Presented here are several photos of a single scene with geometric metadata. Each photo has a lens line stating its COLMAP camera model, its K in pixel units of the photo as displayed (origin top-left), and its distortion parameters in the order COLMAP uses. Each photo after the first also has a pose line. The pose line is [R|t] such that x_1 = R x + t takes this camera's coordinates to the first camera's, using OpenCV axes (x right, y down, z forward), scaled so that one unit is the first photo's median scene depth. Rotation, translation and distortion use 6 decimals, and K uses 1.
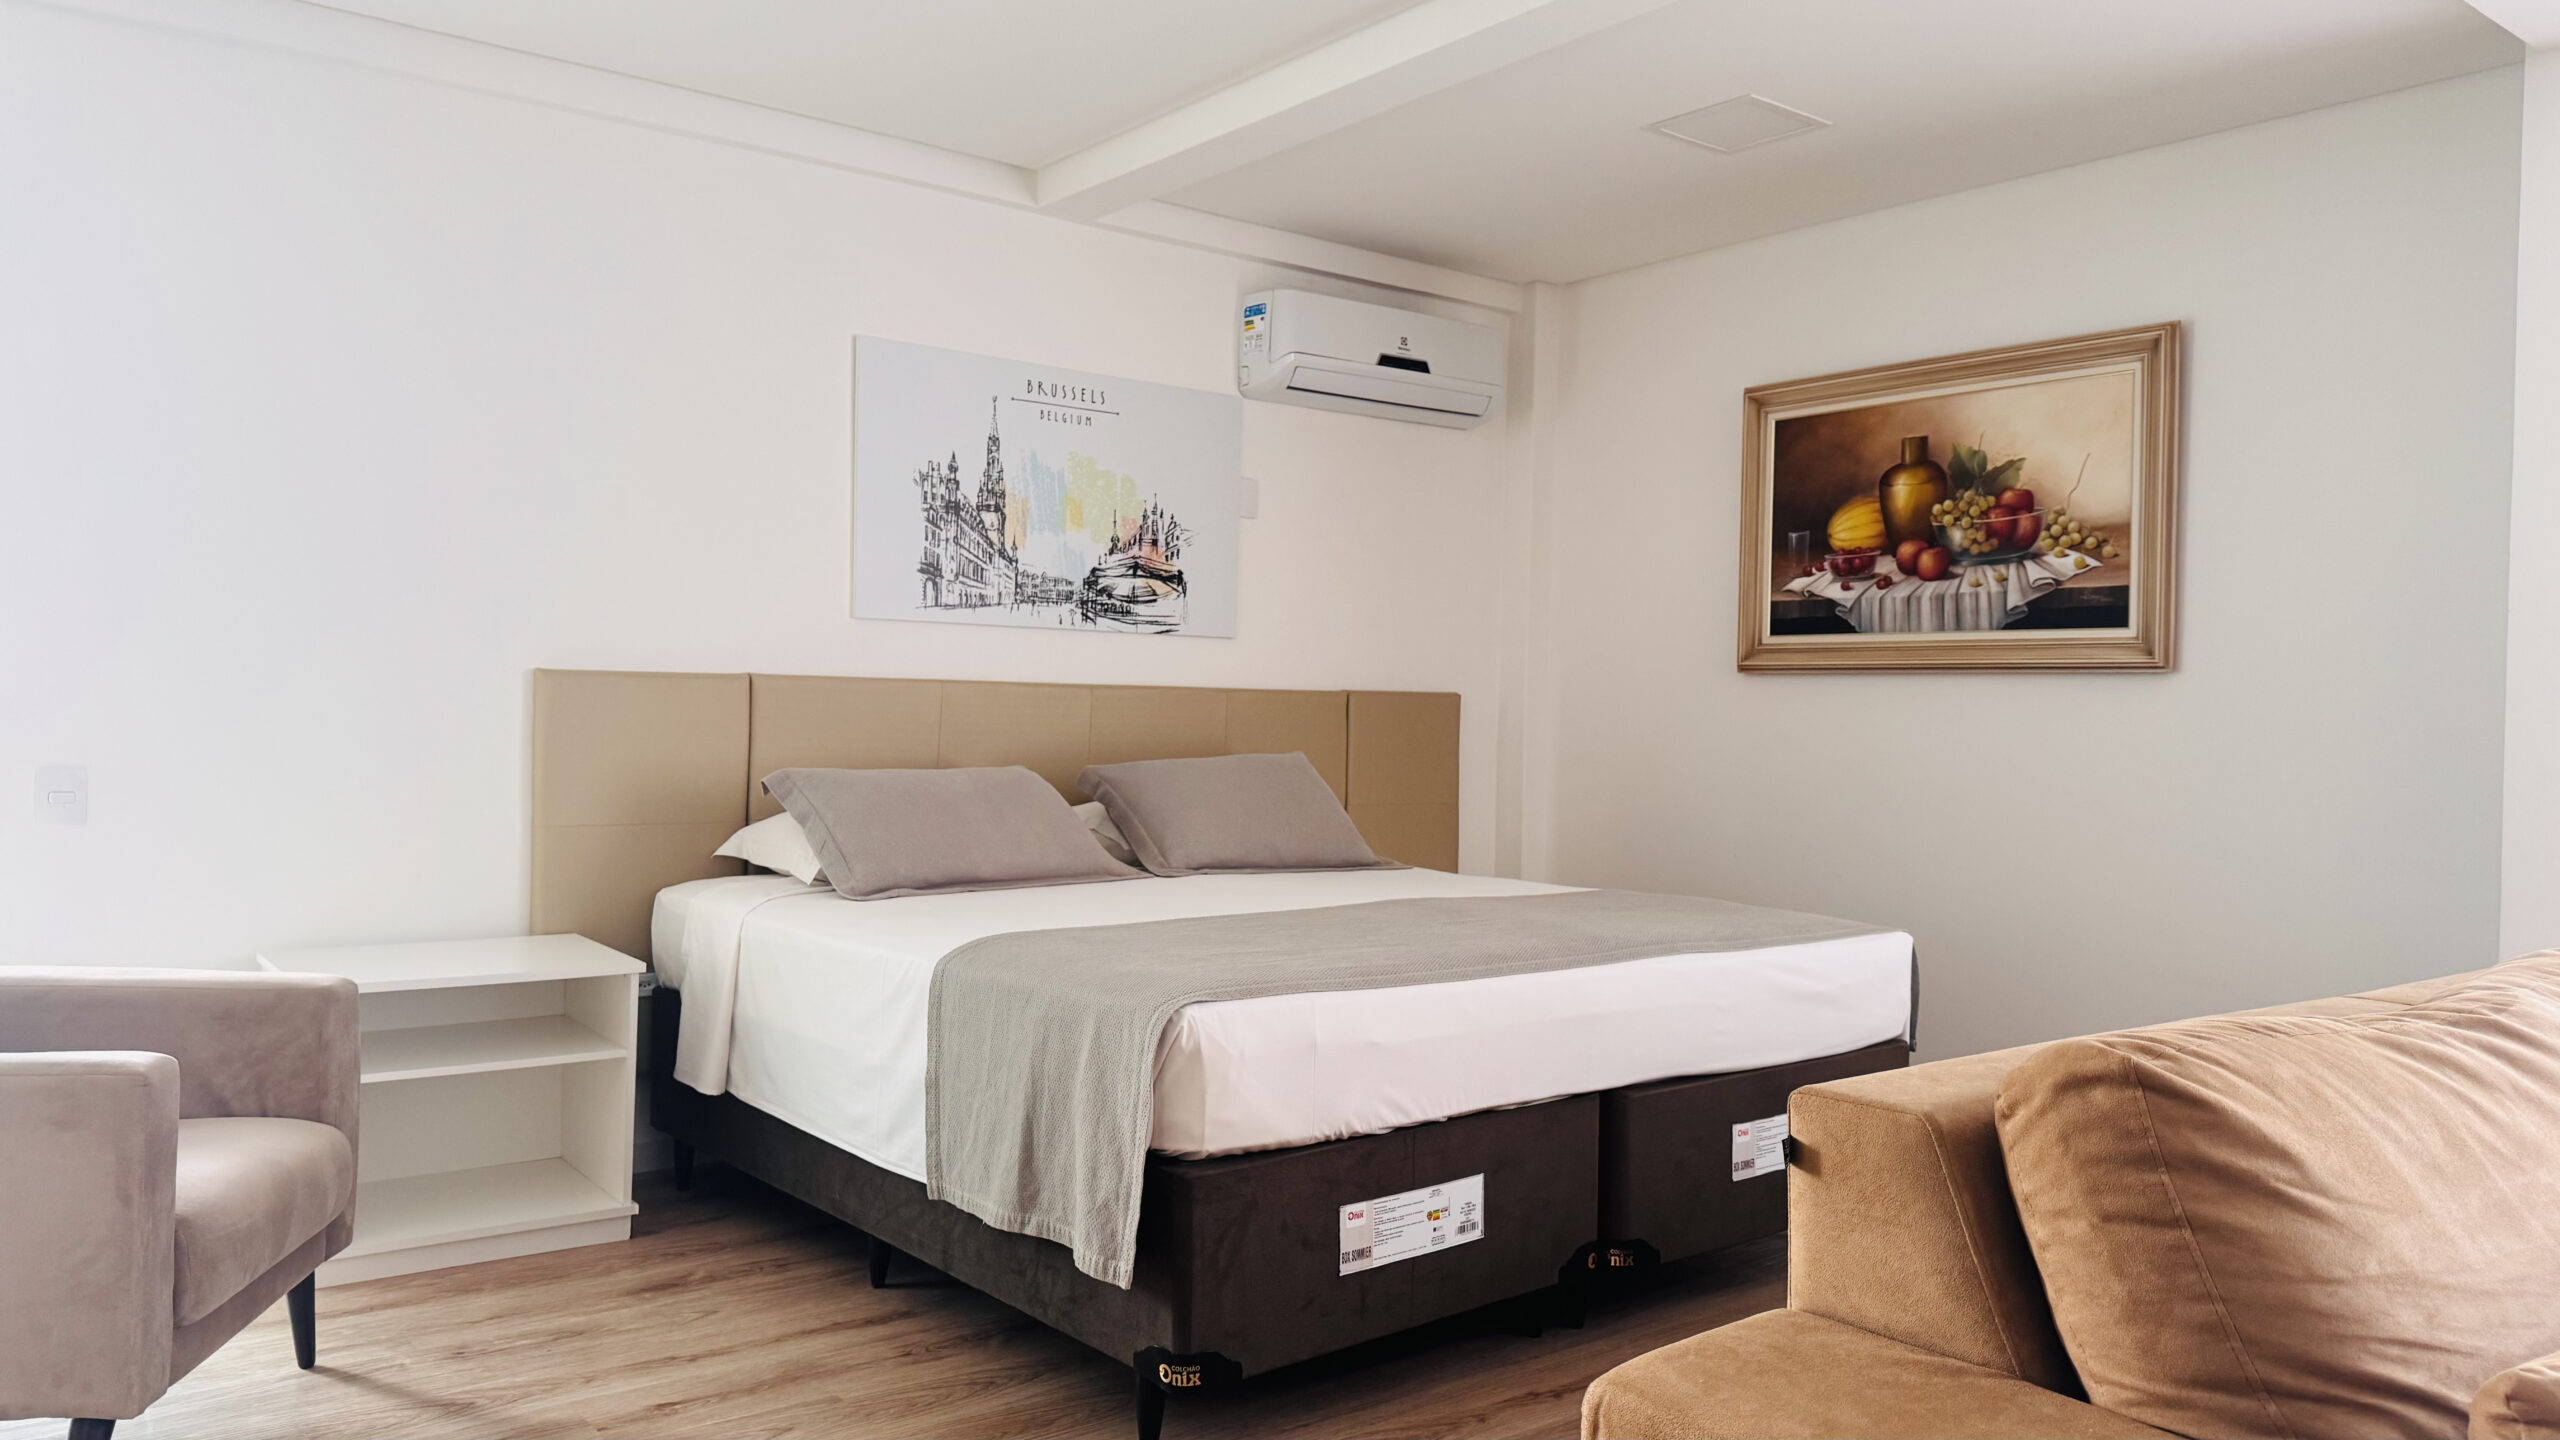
lens RADIAL K [[1794.2, 0, 1281.6], [0, 1794.2, 730.2], [0, 0, 1]] dist [0.095749, -0.161511]
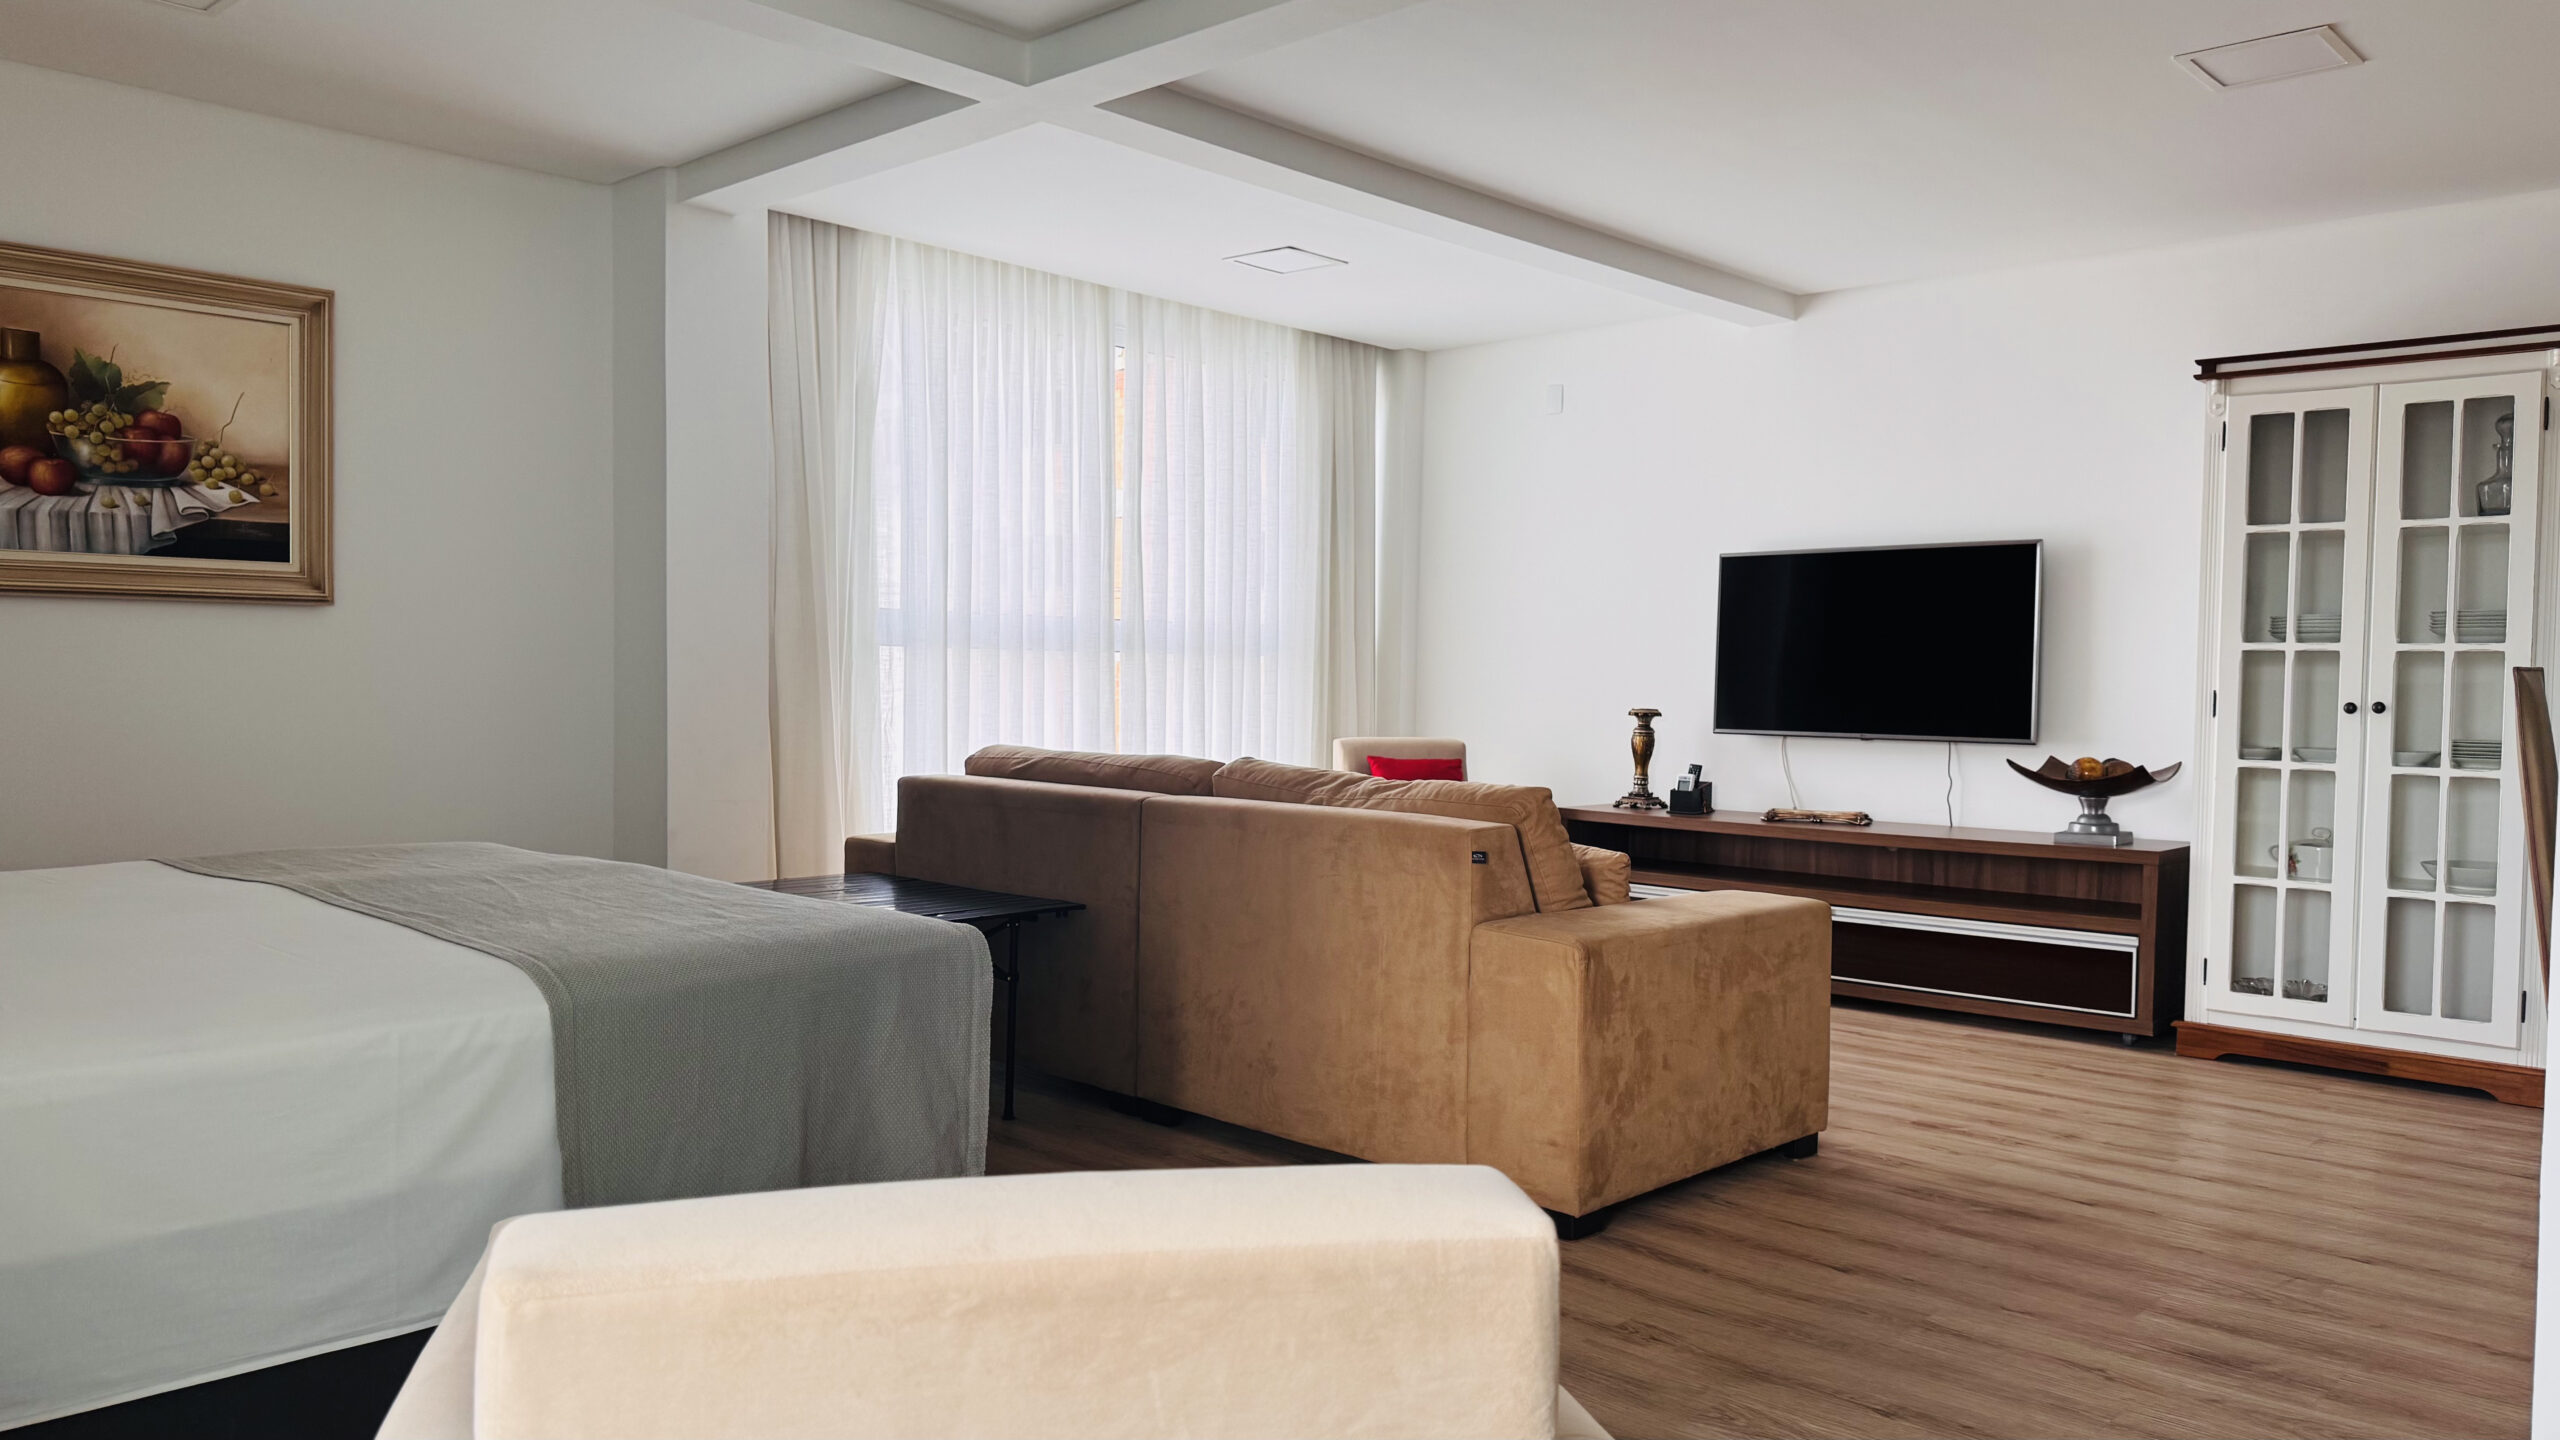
lens RADIAL K [[1758.0, 0, 1293.2], [0, 1758.0, 748.9], [0, 0, 1]] dist [0.080424, -0.101092]
pose [[-0.143189, -0.070123, 0.987208, -0.630729], [-0.004807, 0.997524, 0.070159, -0.021333], [-0.989684, 0.005300, -0.143171, 0.516266]]
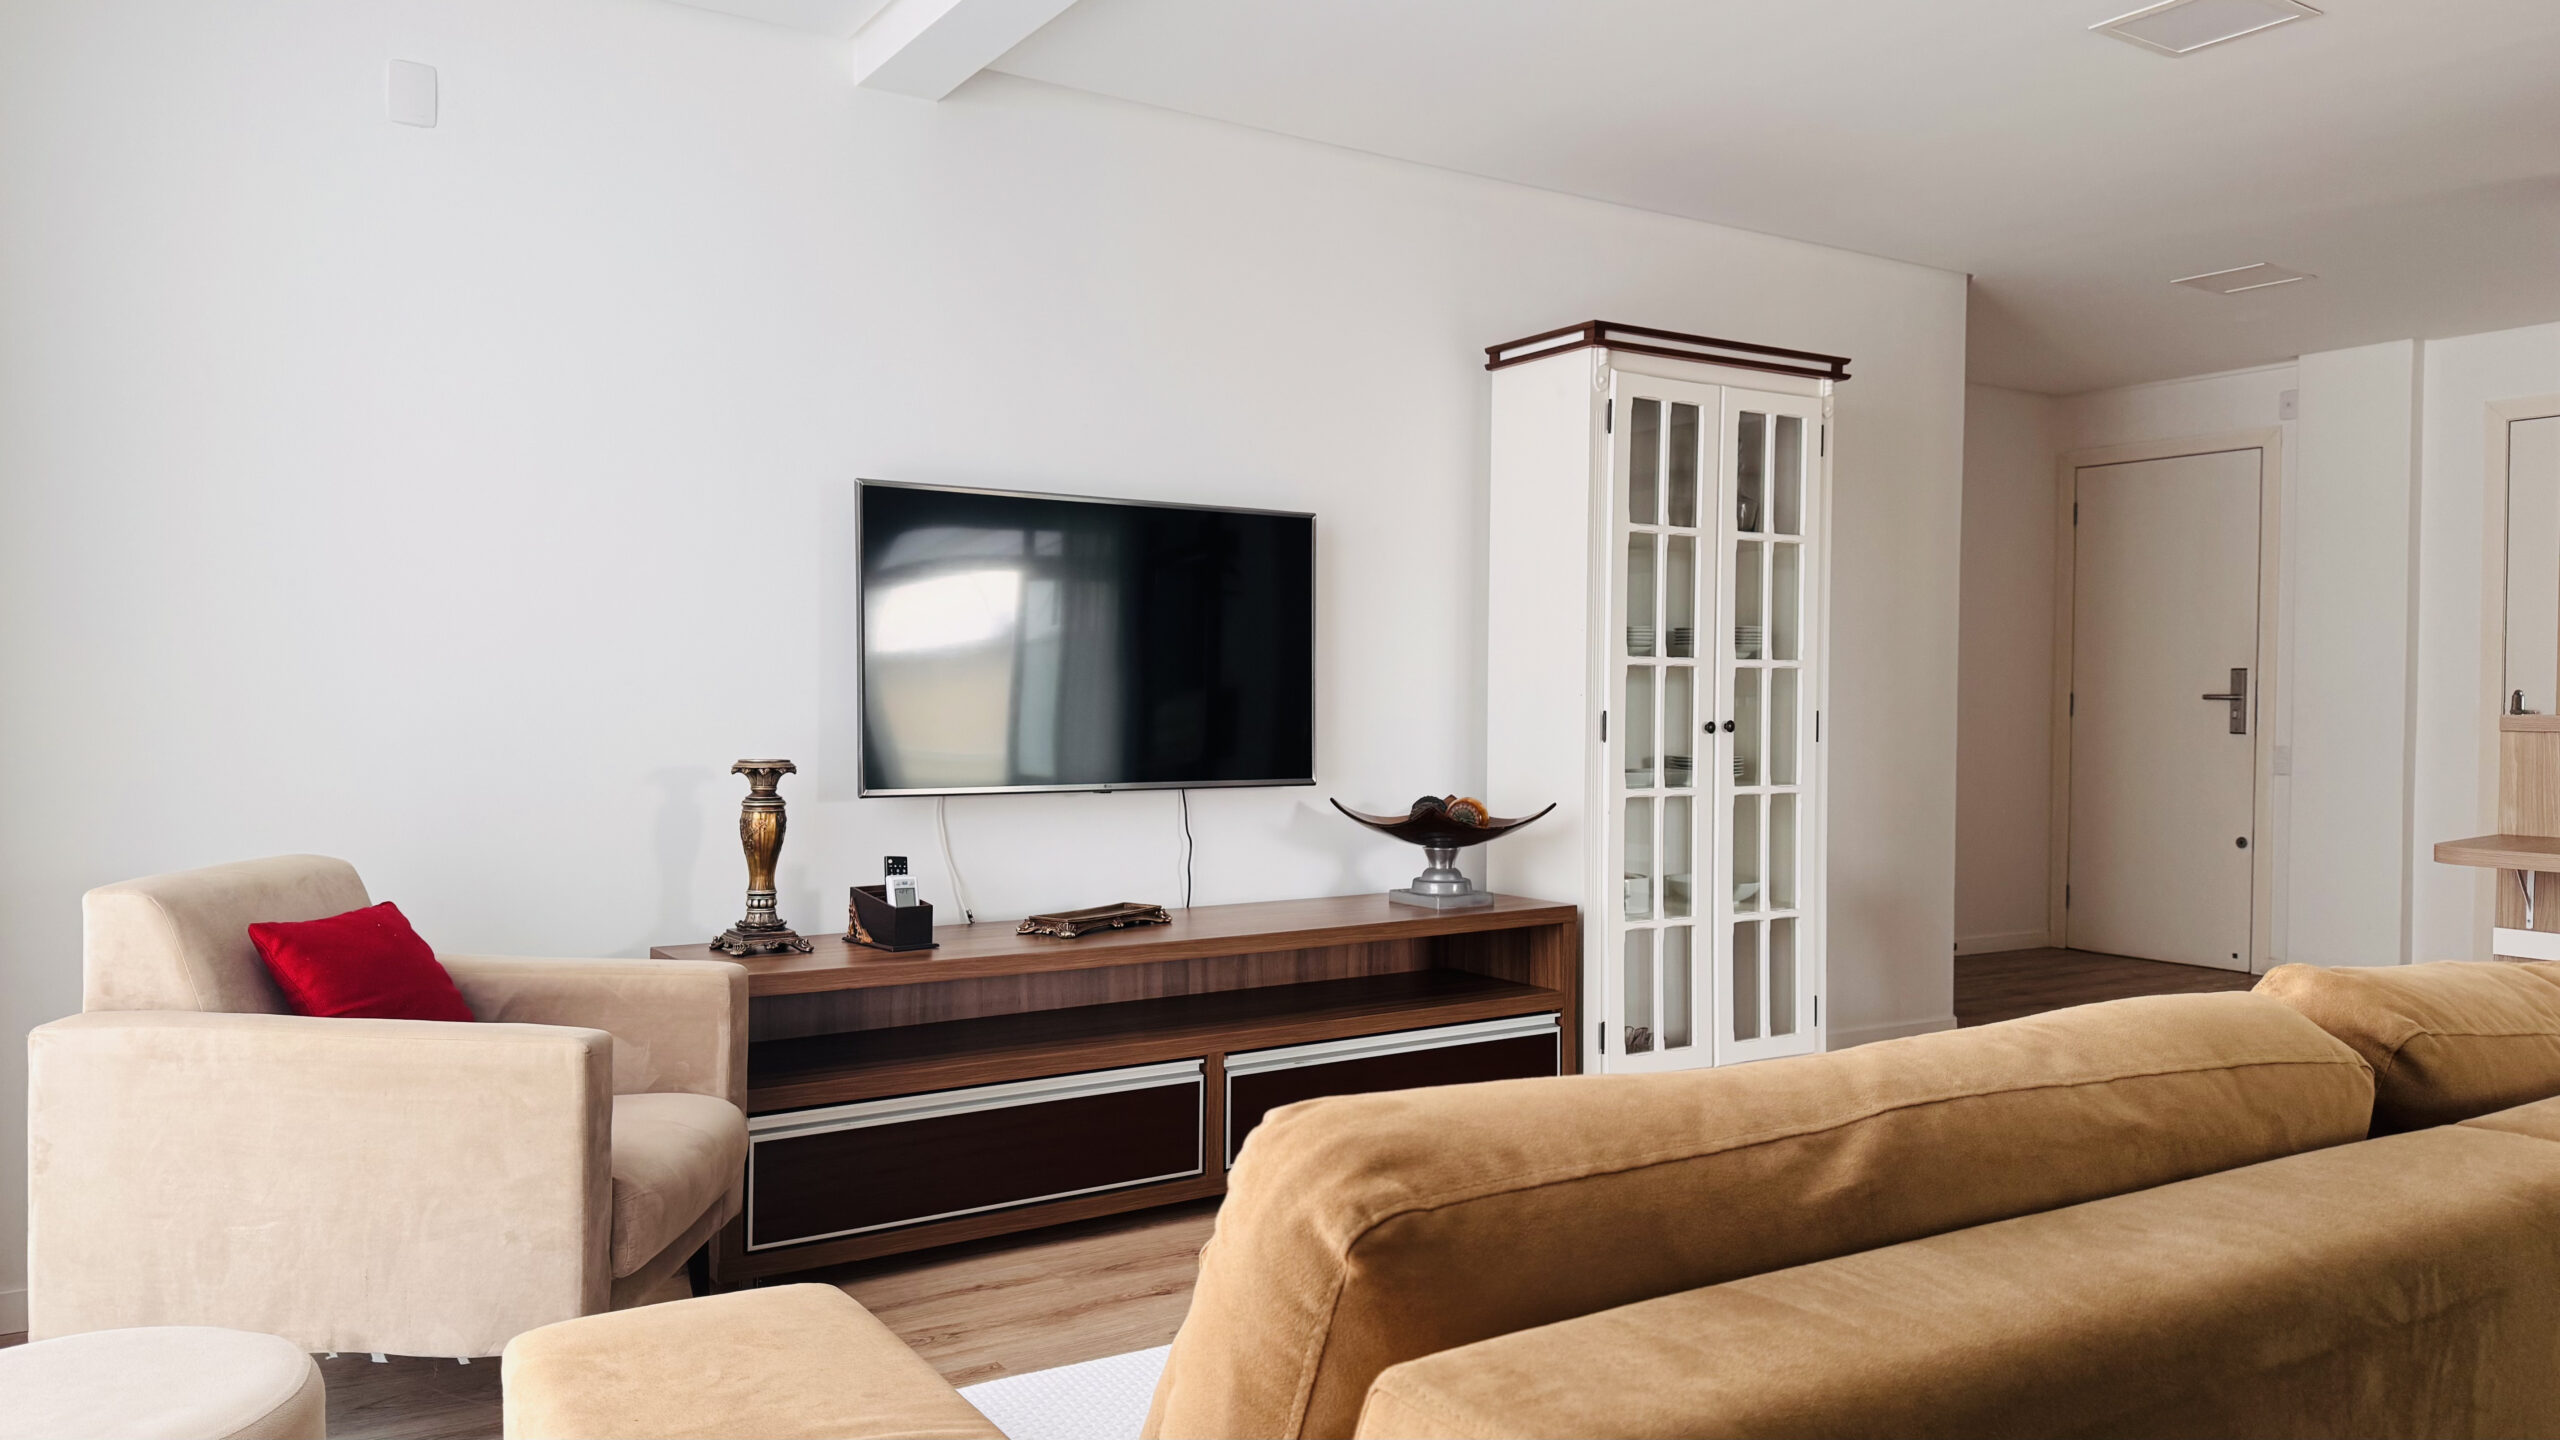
lens RADIAL K [[1758.0, 0, 1293.2], [0, 1758.0, 748.9], [0, 0, 1]] dist [0.080424, -0.101092]
pose [[-0.992986, -0.035082, 0.112907, 0.427018], [-0.030186, 0.998540, 0.044786, 0.000020], [-0.114313, 0.041064, -0.992596, 0.744766]]
